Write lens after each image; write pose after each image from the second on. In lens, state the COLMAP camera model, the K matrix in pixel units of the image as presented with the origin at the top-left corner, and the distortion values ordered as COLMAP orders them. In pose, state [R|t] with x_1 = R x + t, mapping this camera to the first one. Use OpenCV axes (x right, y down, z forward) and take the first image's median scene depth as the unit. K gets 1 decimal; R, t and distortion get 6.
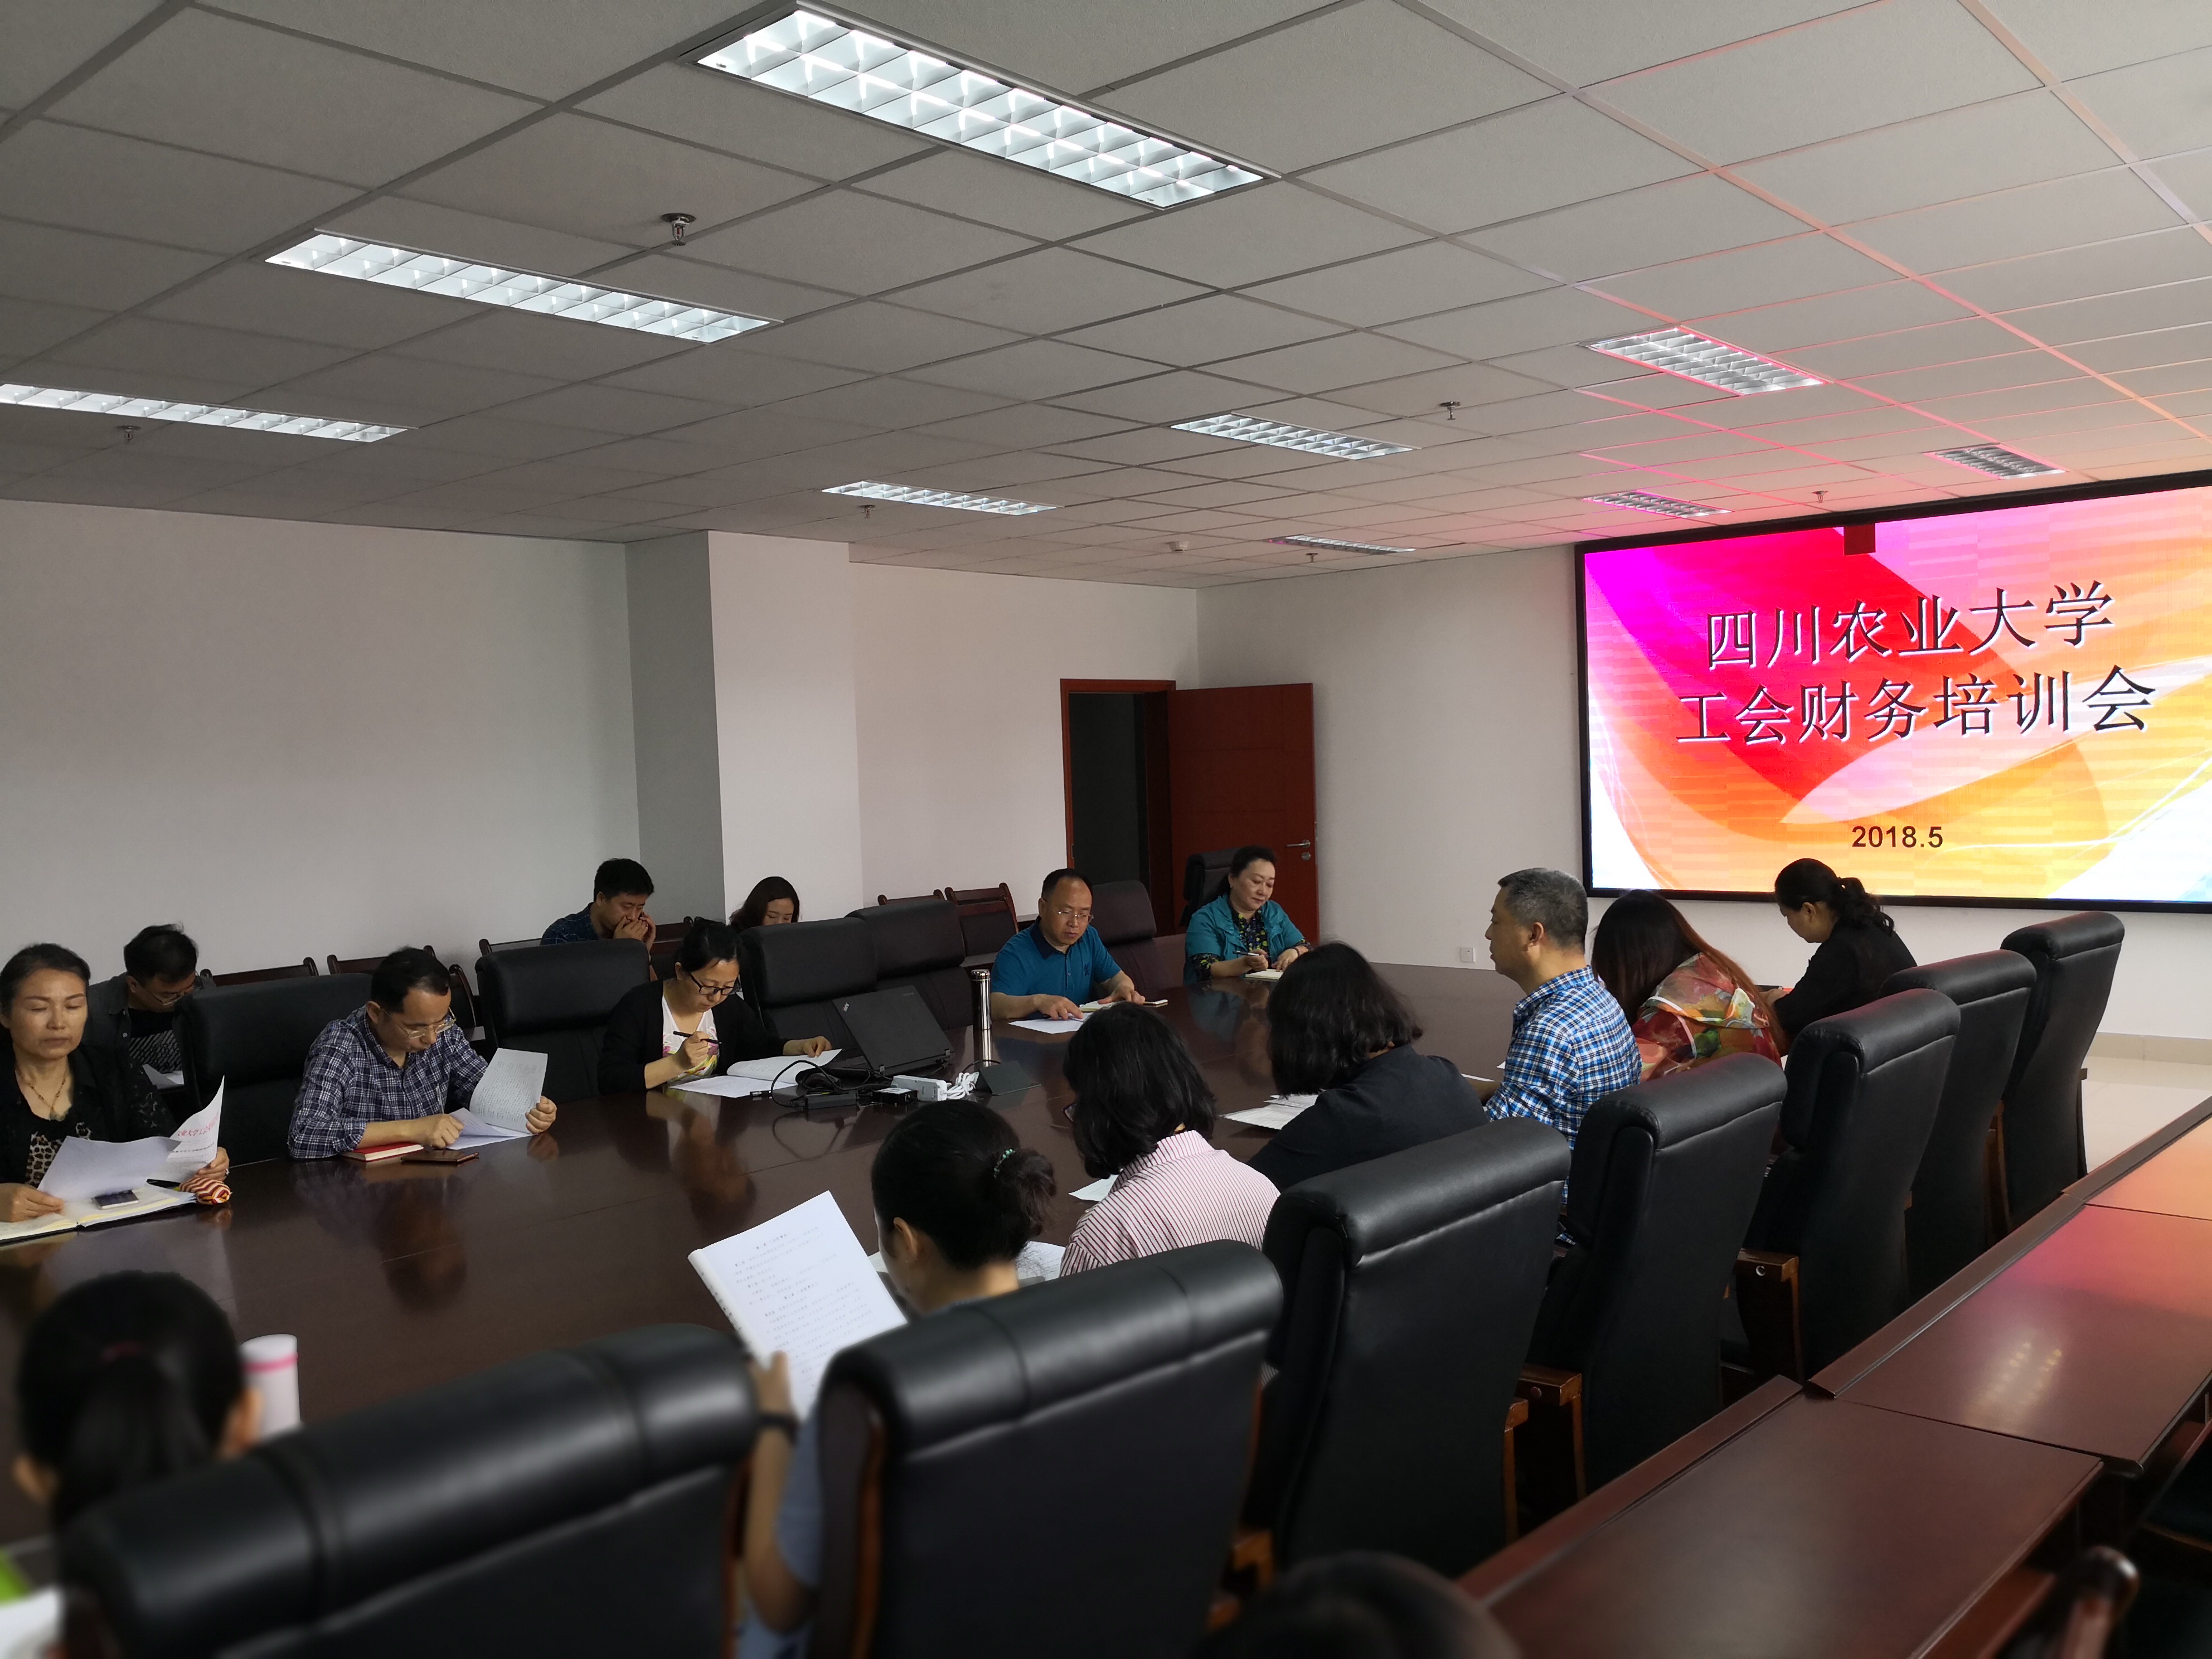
lens RADIAL K [[1841.9, 0, 1106.0], [0, 1841.9, 829.5], [0, 0, 1]] dist [0.039632, -0.095156]
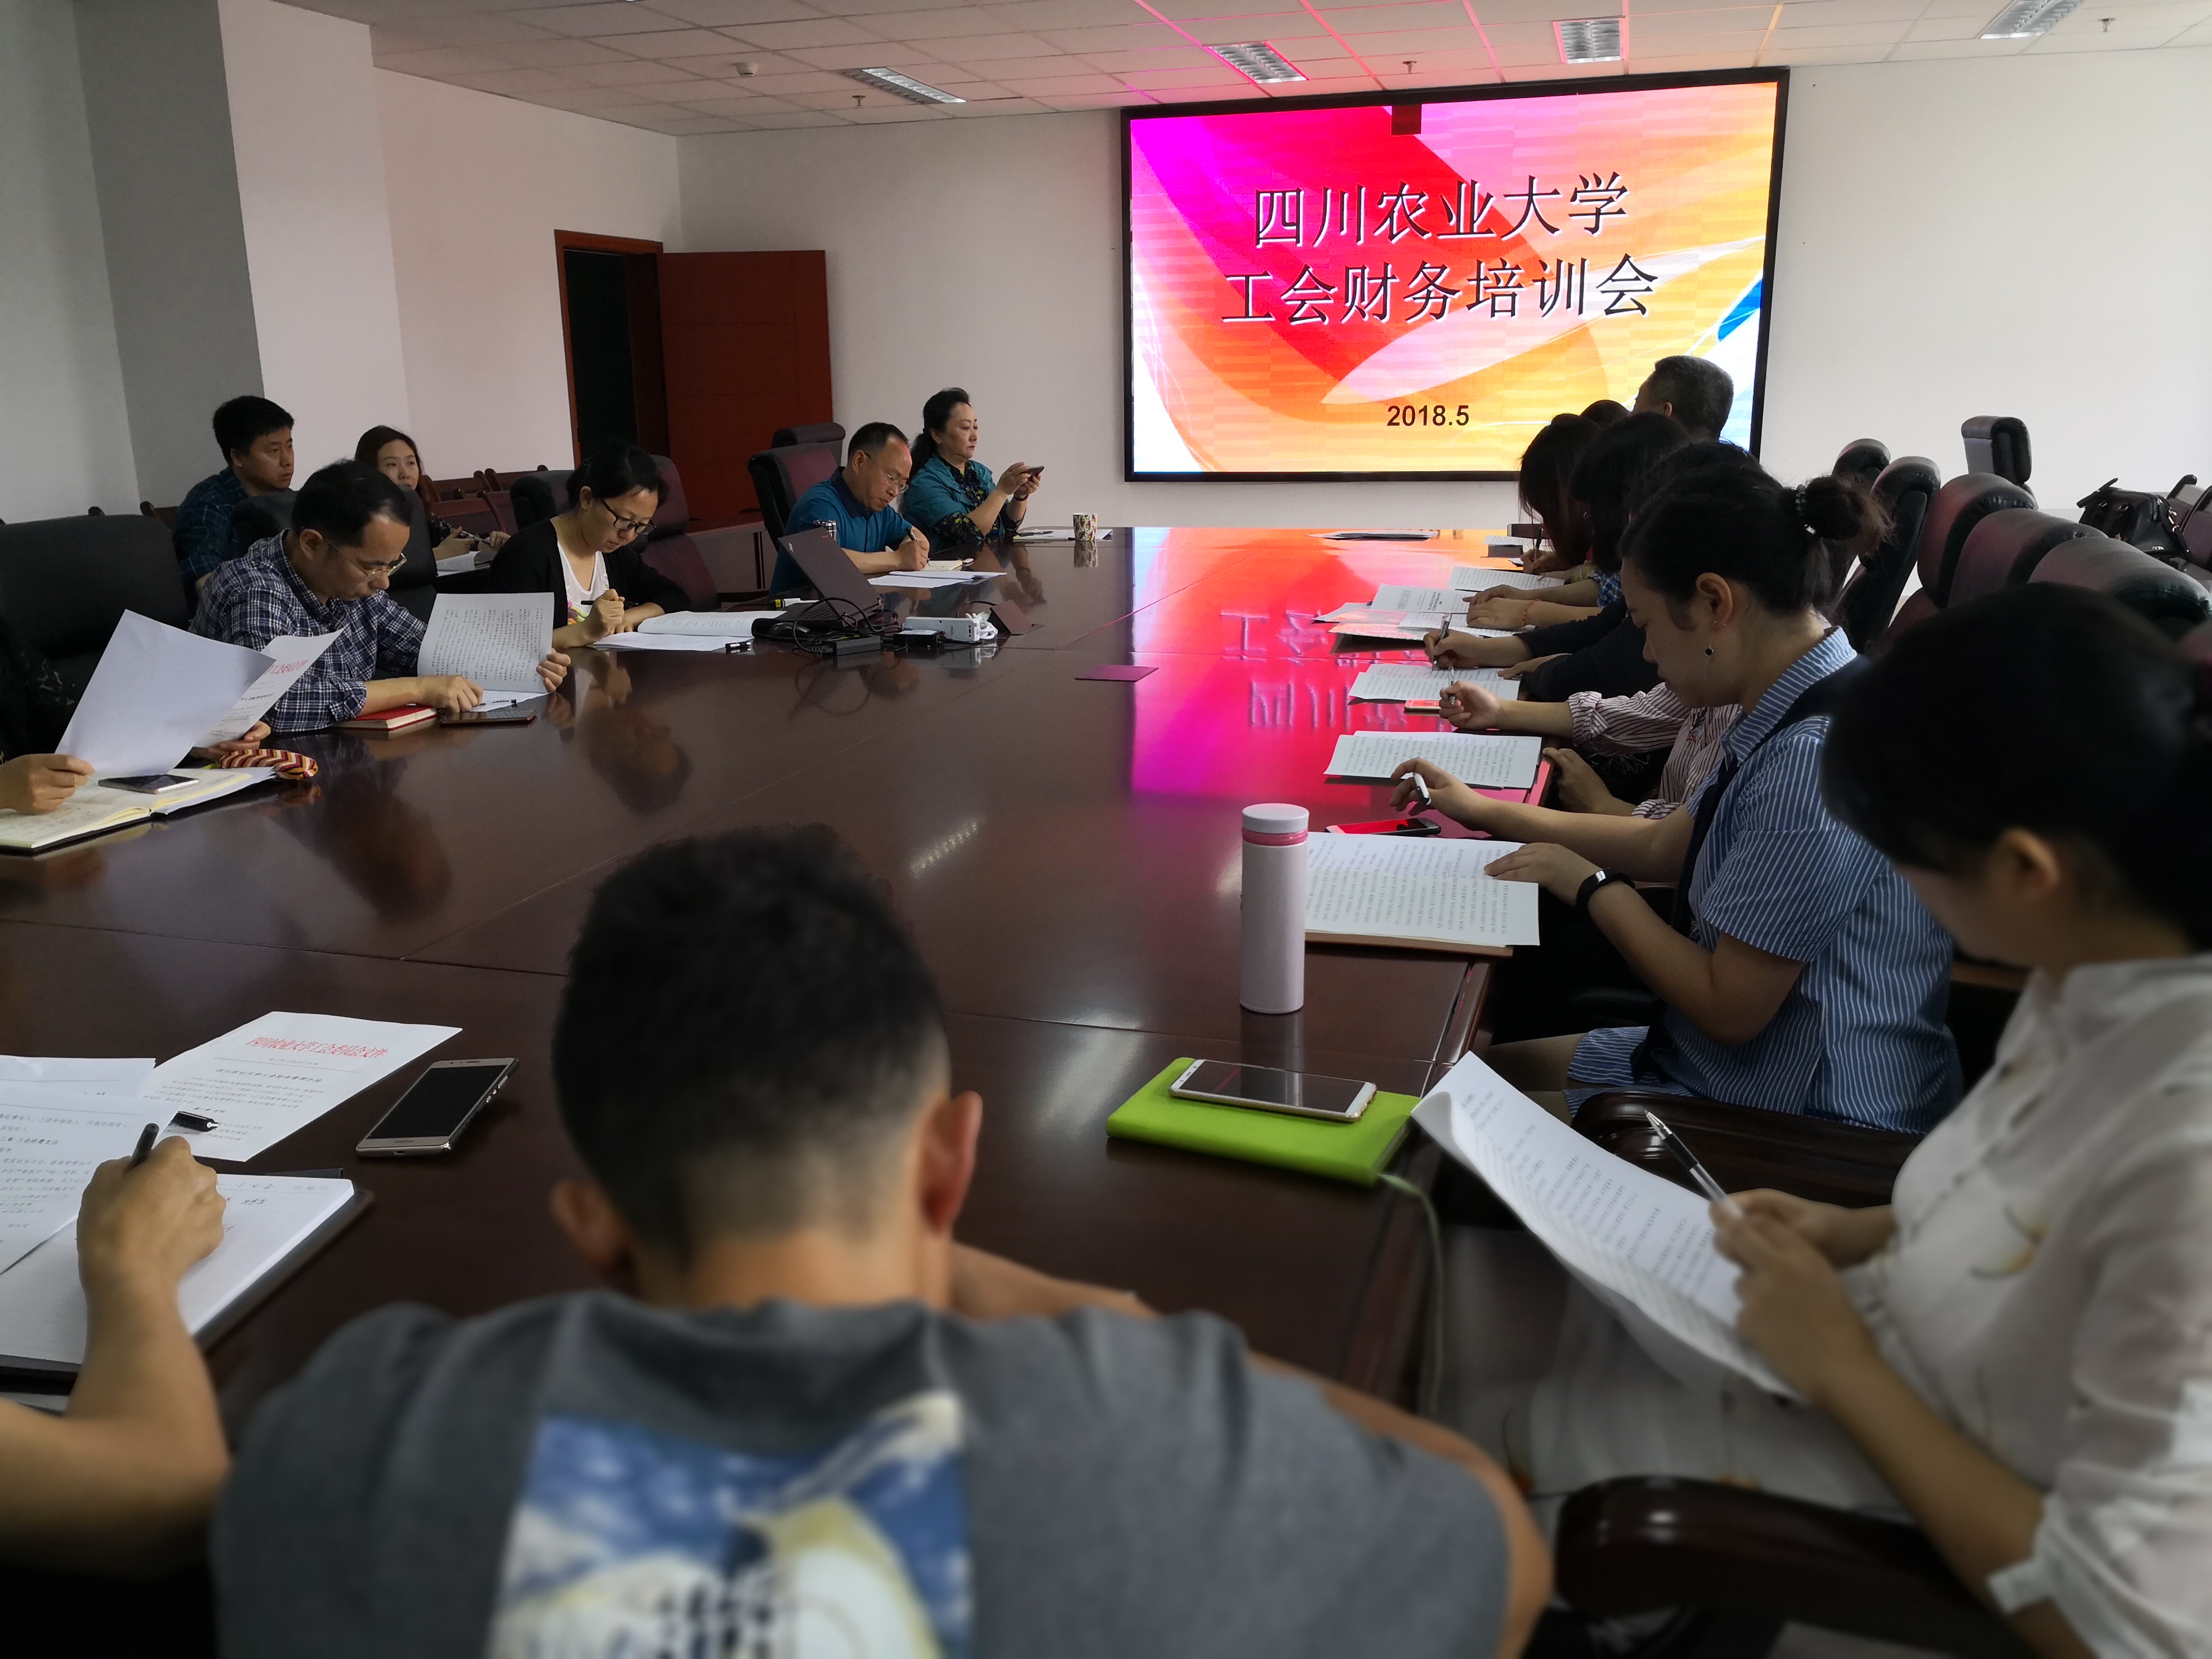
lens RADIAL K [[1841.9, 0, 1106.0], [0, 1841.9, 829.5], [0, 0, 1]] dist [0.039632, -0.095156]
pose [[0.907605, -0.081645, 0.411810, -0.205319], [0.000542, 0.981135, 0.193323, 0.032640], [-0.419825, -0.175237, 0.890527, 0.082274]]
